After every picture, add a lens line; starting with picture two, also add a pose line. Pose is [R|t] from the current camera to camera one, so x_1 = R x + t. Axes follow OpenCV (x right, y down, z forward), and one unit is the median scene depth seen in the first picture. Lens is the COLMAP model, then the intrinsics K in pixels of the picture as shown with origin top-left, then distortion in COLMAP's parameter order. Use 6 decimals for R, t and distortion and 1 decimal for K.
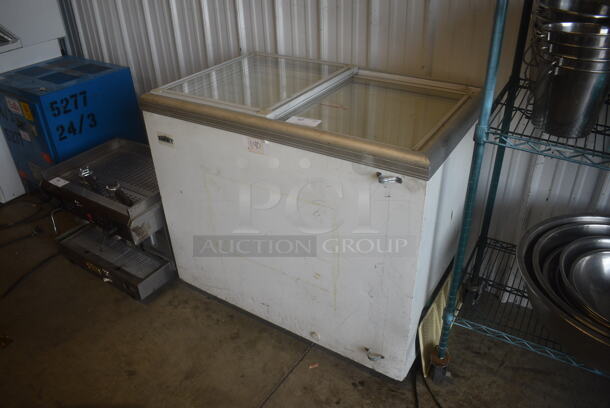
lens RADIAL K [[474.6, 0, 305.0], [0, 474.6, 204.0], [0, 0, 1]] dist [-0.100042, 0.003620]
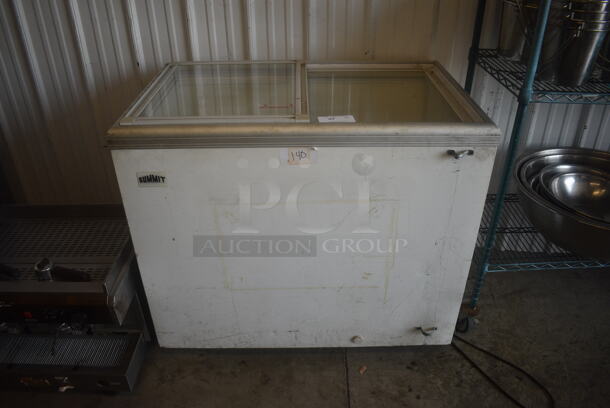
lens RADIAL K [[474.6, 0, 305.0], [0, 474.6, 204.0], [0, 0, 1]] dist [-0.100042, 0.003620]
pose [[0.837000, -0.268367, 0.476875, -0.462426], [0.272304, 0.960185, 0.062413, -0.076356], [-0.474638, 0.077615, 0.876752, 0.192589]]
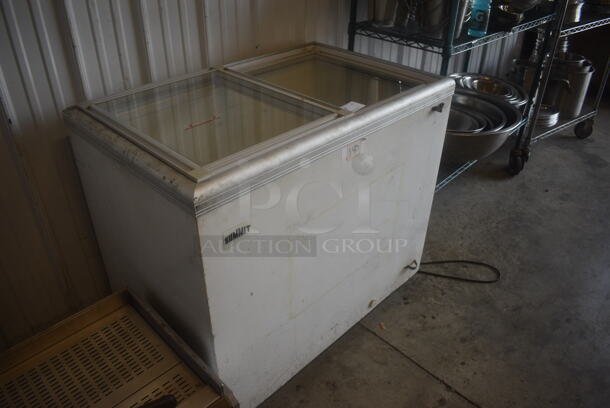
lens RADIAL K [[474.6, 0, 305.0], [0, 474.6, 204.0], [0, 0, 1]] dist [-0.100042, 0.003620]
pose [[0.197519, -0.510305, 0.837004, -0.788164], [0.500798, 0.786528, 0.361351, -0.352550], [-0.842726, 0.347796, 0.410914, 0.636936]]
